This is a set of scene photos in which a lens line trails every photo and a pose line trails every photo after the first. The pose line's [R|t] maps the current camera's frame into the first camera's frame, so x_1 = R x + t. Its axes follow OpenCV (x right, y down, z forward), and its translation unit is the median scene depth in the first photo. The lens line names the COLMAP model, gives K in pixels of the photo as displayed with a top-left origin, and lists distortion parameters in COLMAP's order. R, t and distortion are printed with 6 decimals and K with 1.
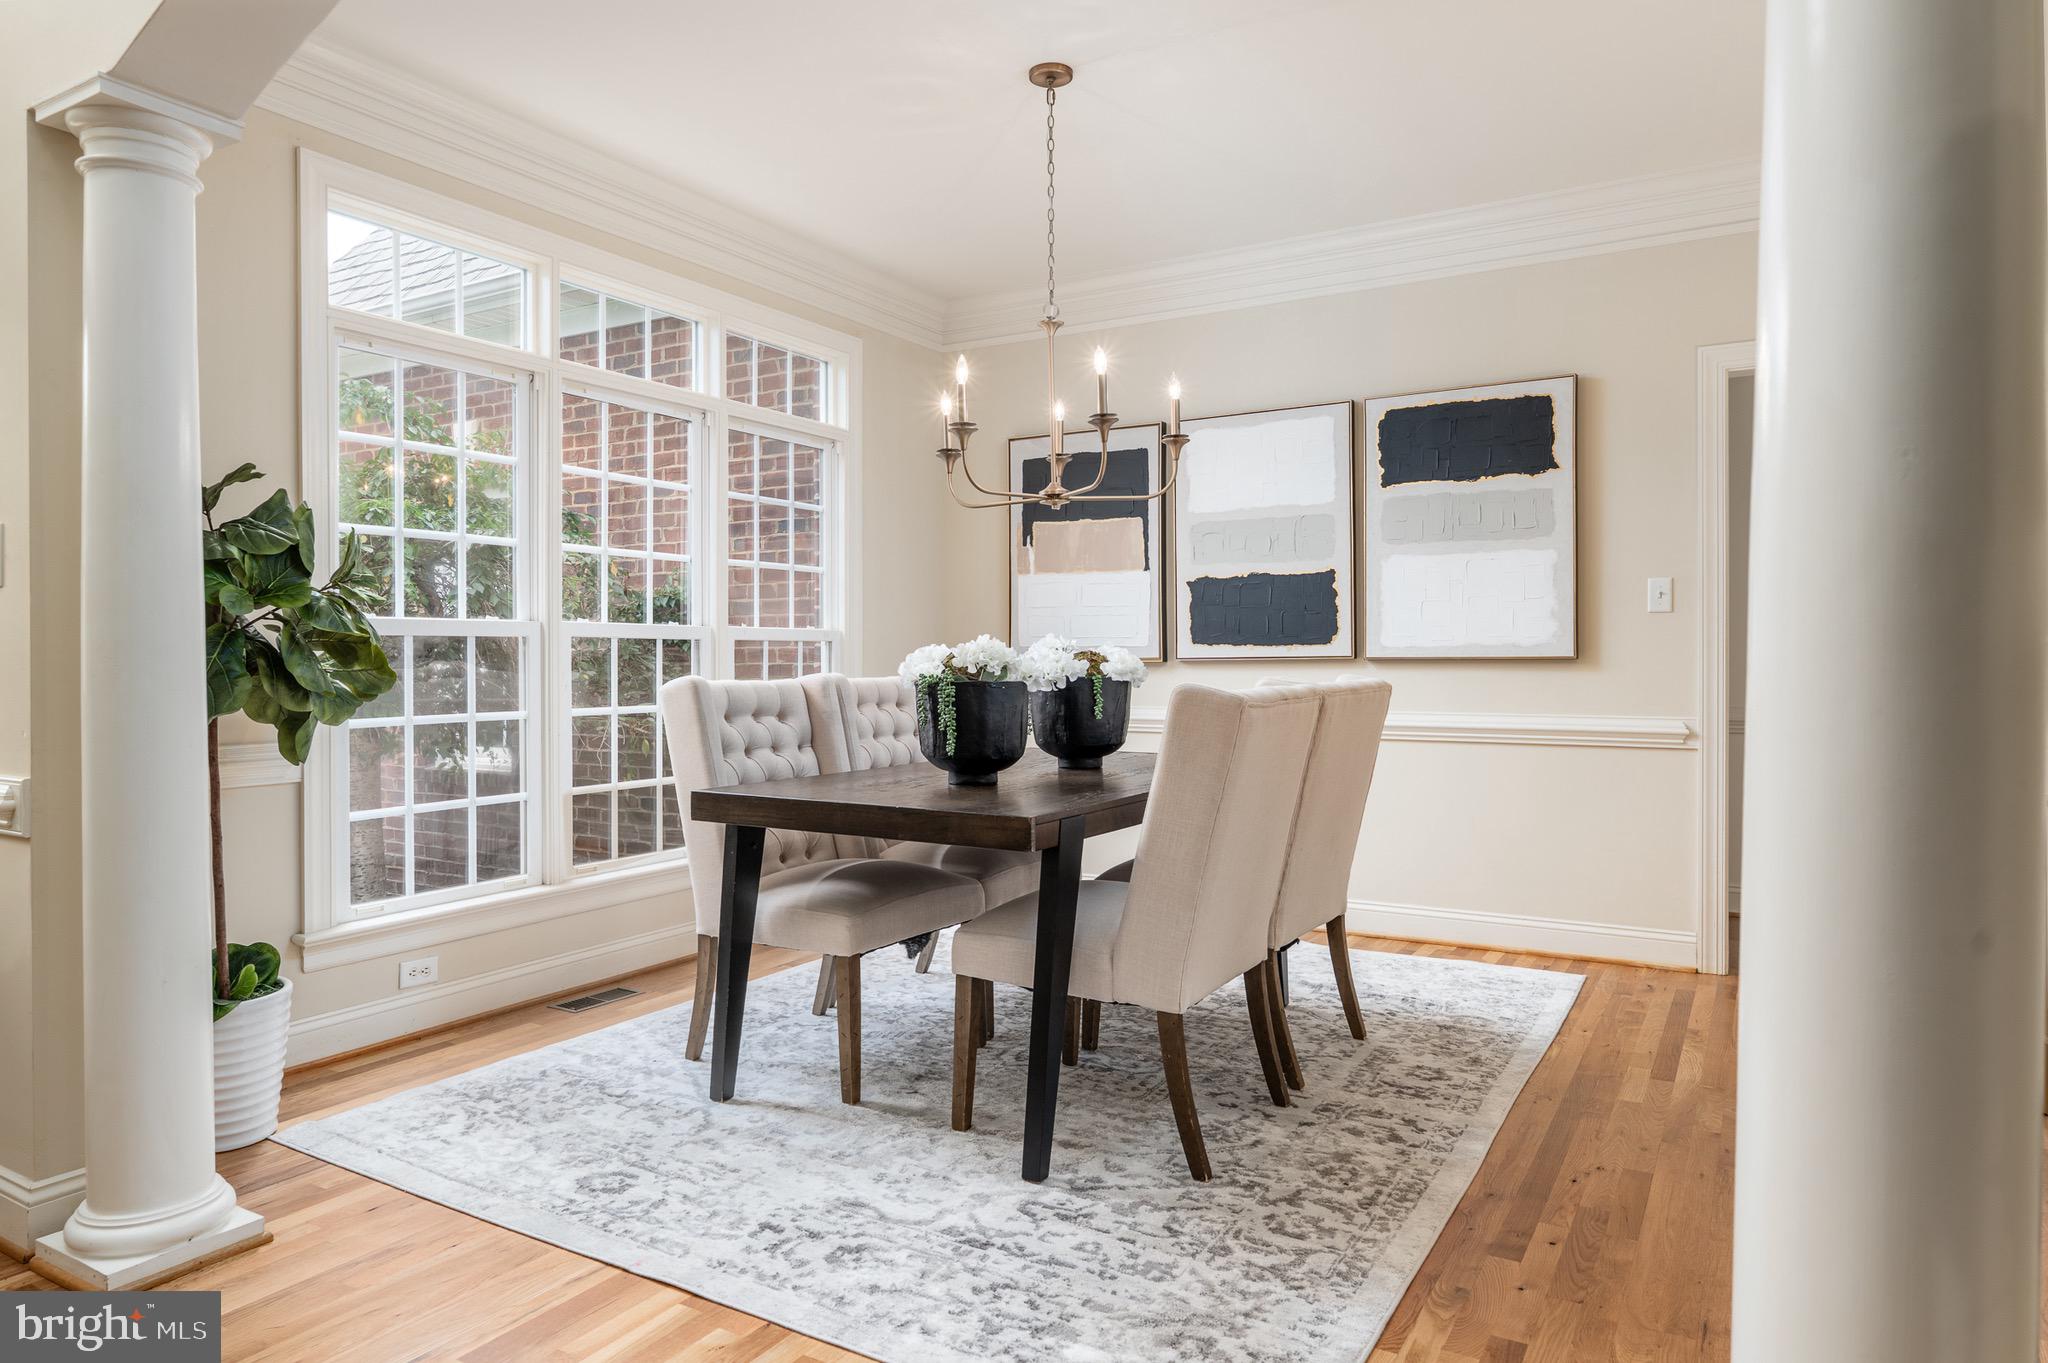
lens RADIAL K [[1258.9, 0, 1024.4], [0, 1258.9, 663.4], [0, 0, 1]] dist [-0.003721, 0.000039]
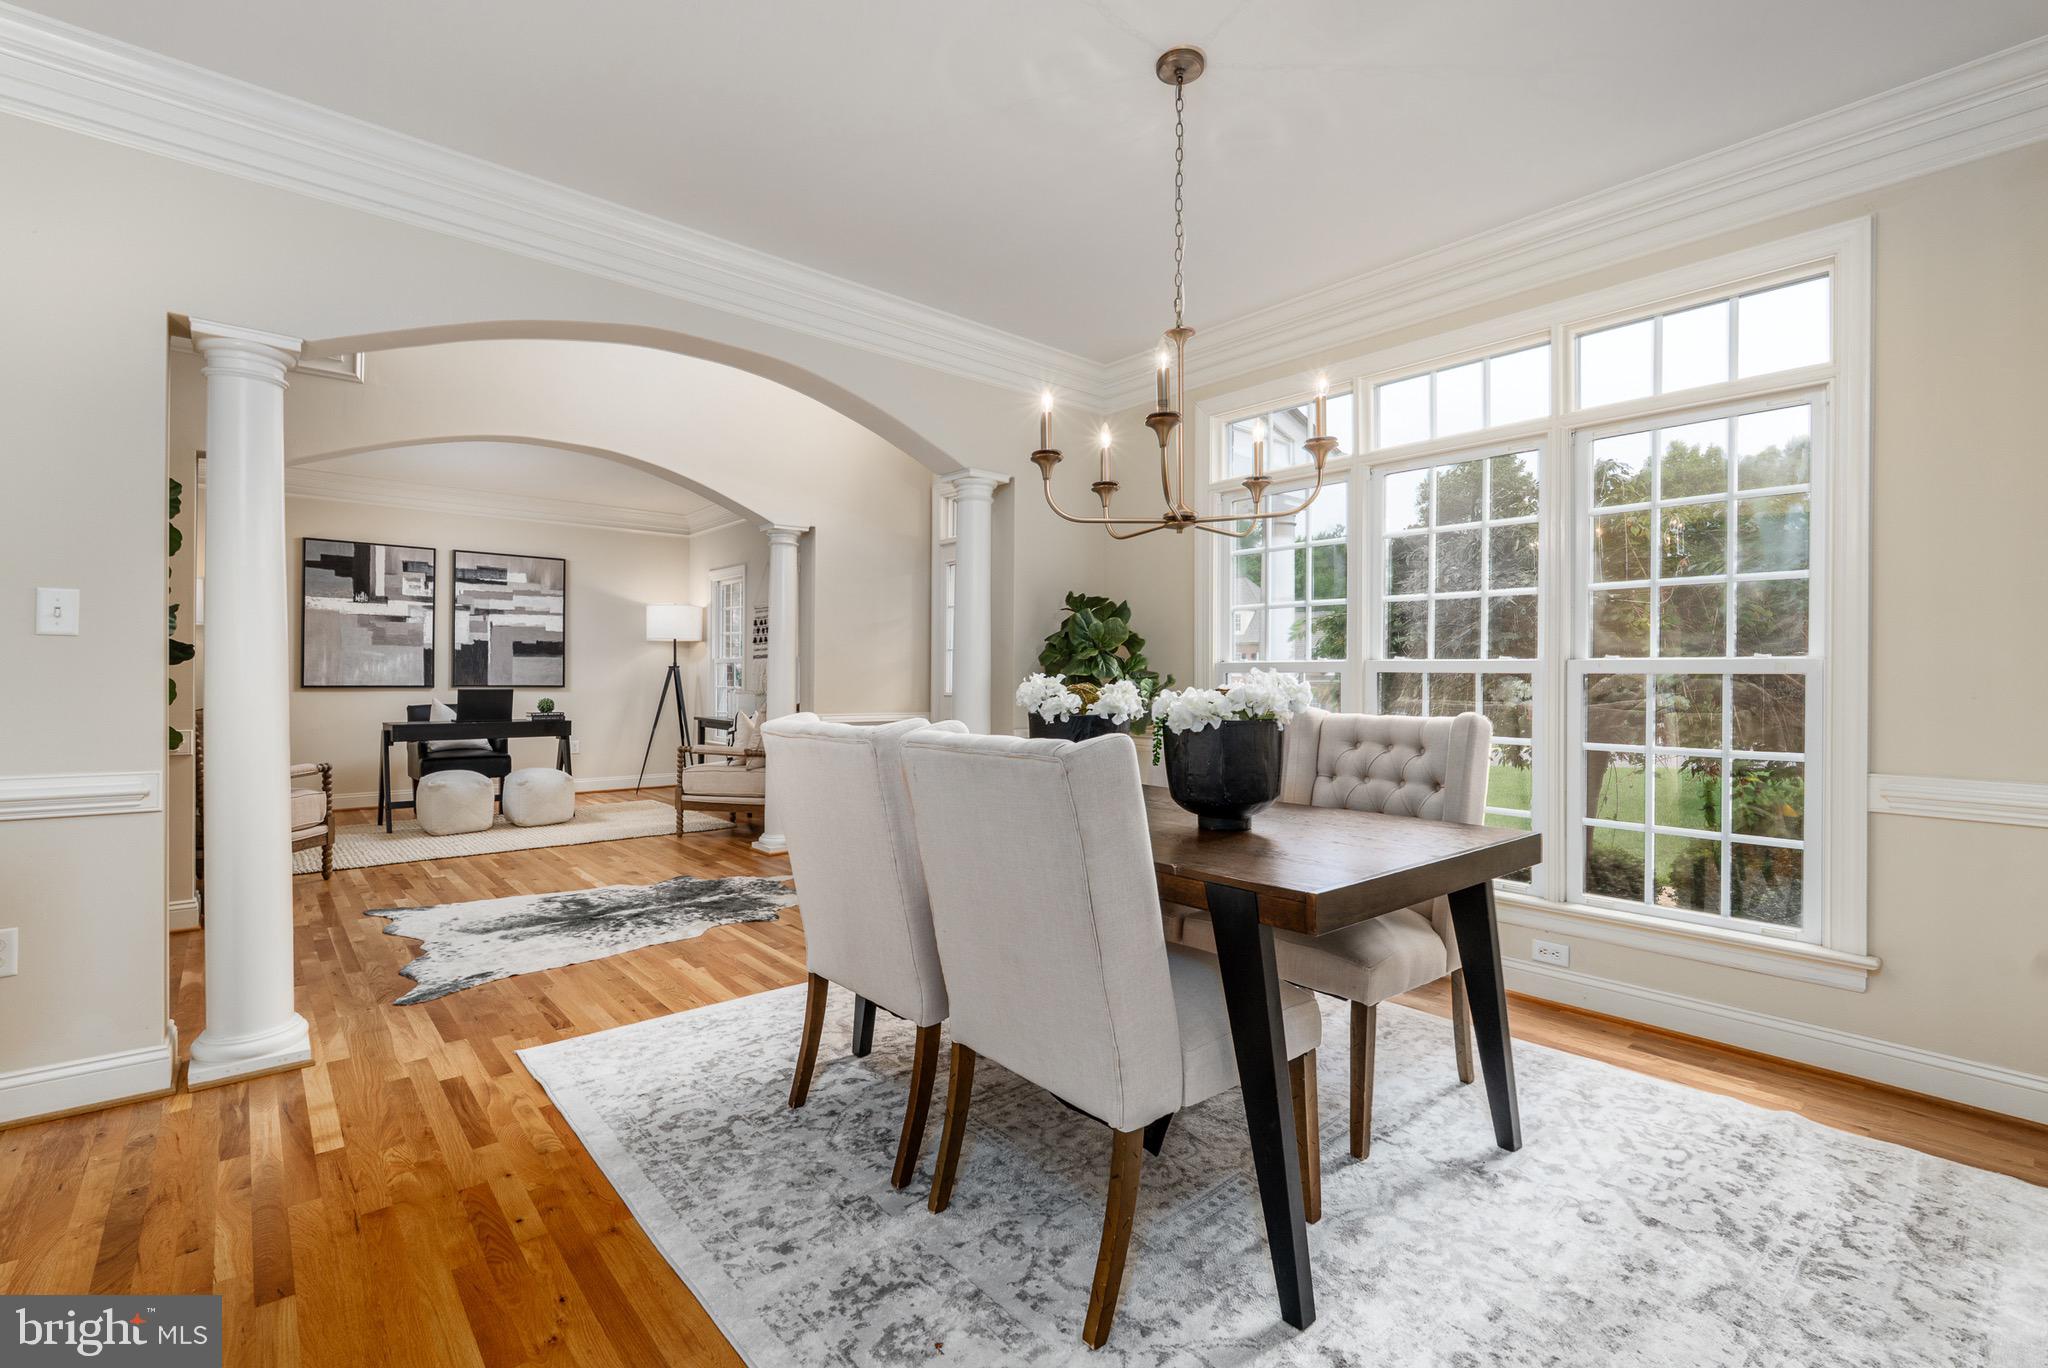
lens RADIAL K [[904.2, 0, 1031.3], [0, 904.2, 676.1], [0, 0, 1]] dist [-0.007855, -0.000313]
pose [[-0.306006, 0.002007, -0.952028, 0.753882], [-0.010563, 0.999929, 0.005503, -0.023188], [0.951971, 0.011740, -0.305963, 1.212270]]
